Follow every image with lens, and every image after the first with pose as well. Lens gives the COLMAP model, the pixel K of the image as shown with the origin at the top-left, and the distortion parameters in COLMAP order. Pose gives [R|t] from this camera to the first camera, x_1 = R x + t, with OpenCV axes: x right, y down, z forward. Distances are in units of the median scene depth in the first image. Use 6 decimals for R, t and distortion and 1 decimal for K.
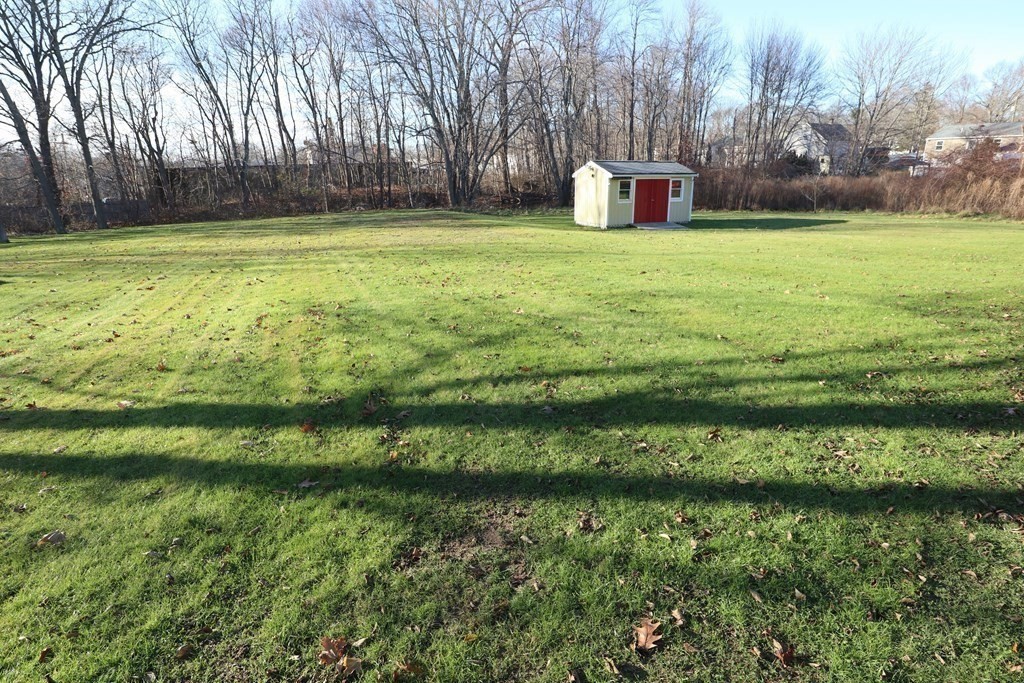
lens RADIAL K [[506.5, 0, 512.0], [0, 506.5, 341.5], [0, 0, 1]] dist [-0.042579, 0.000275]
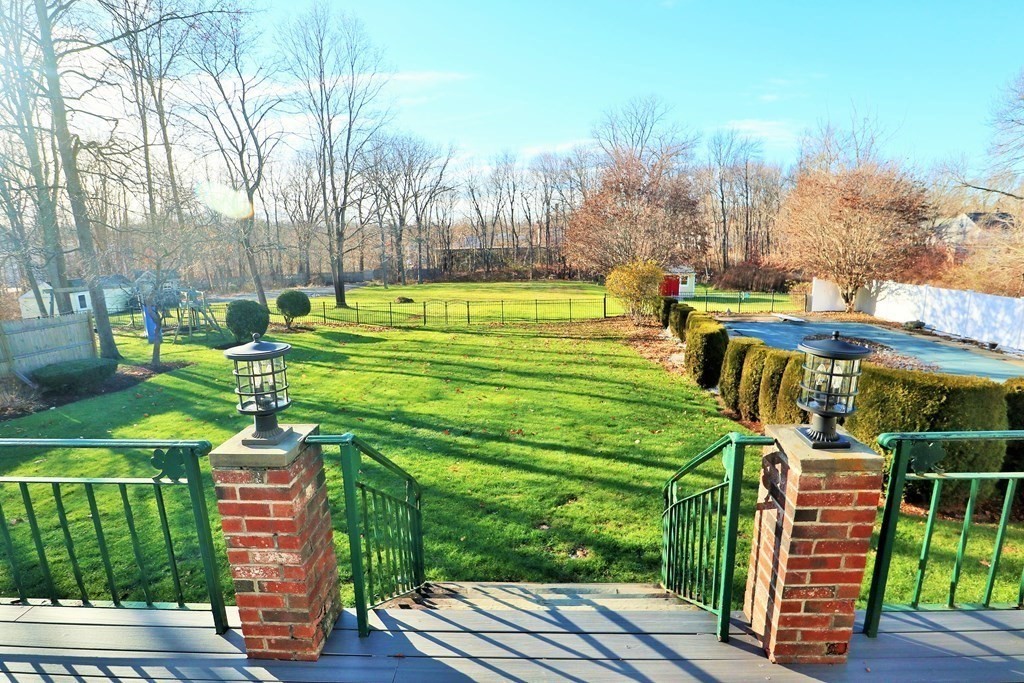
lens RADIAL K [[506.5, 0, 512.0], [0, 506.5, 341.5], [0, 0, 1]] dist [-0.042579, 0.000275]
pose [[0.903813, 0.092295, -0.417856, 0.340284], [-0.140620, 0.986295, -0.086308, 0.113414], [0.404163, 0.136765, 0.904405, -0.596009]]
